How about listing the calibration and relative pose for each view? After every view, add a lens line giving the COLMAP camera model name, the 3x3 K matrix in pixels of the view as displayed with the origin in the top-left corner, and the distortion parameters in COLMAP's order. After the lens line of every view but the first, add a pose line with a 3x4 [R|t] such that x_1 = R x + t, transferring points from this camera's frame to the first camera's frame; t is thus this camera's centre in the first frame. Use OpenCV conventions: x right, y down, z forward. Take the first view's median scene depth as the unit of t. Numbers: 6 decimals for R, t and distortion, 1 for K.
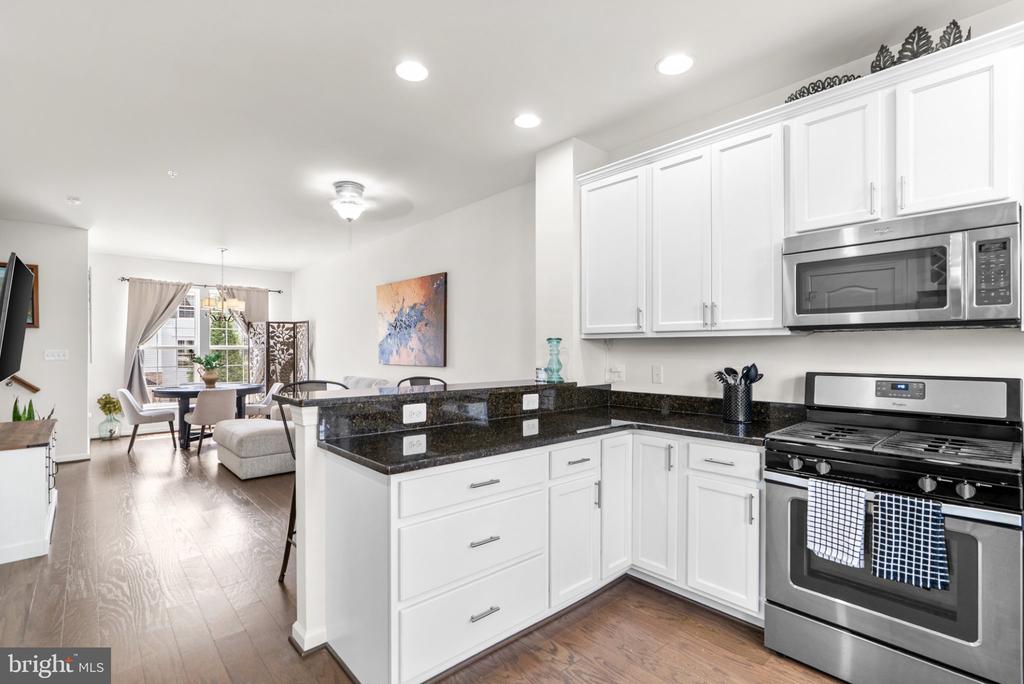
lens RADIAL K [[481.1, 0, 512.3], [0, 481.1, 347.8], [0, 0, 1]] dist [-0.000402, 0.002342]
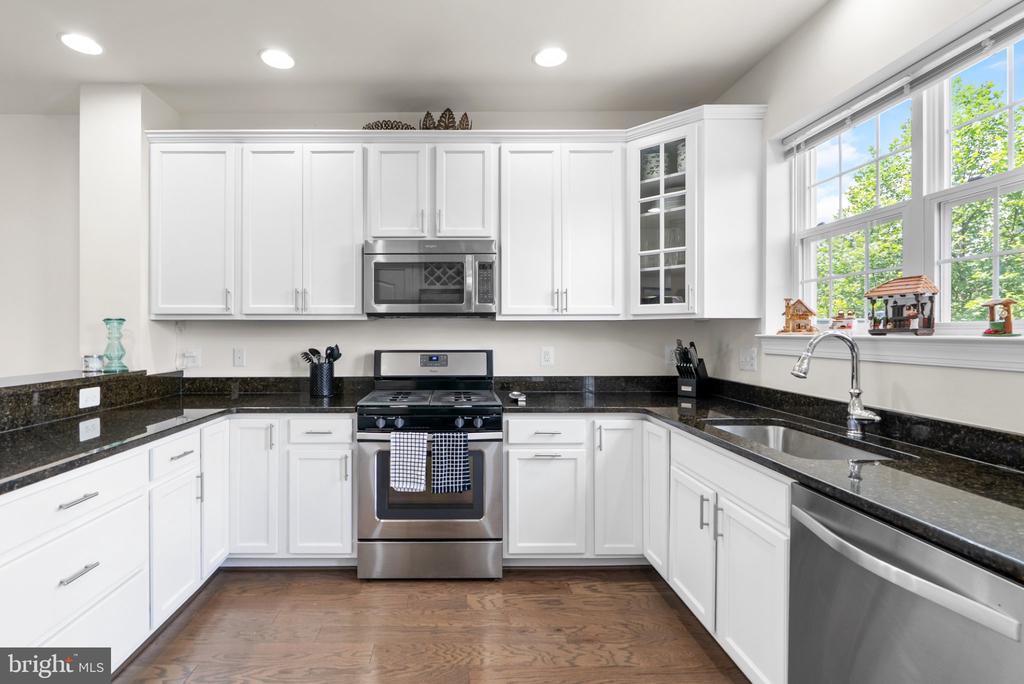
lens RADIAL K [[481.1, 0, 469.1], [0, 481.1, 331.7], [0, 0, 1]] dist [-0.000402, 0.002342]
pose [[0.666304, -0.000087, 0.745680, -0.166108], [-0.001073, 0.999999, 0.001076, 0.001526], [-0.745680, -0.001517, 0.666303, -0.006676]]
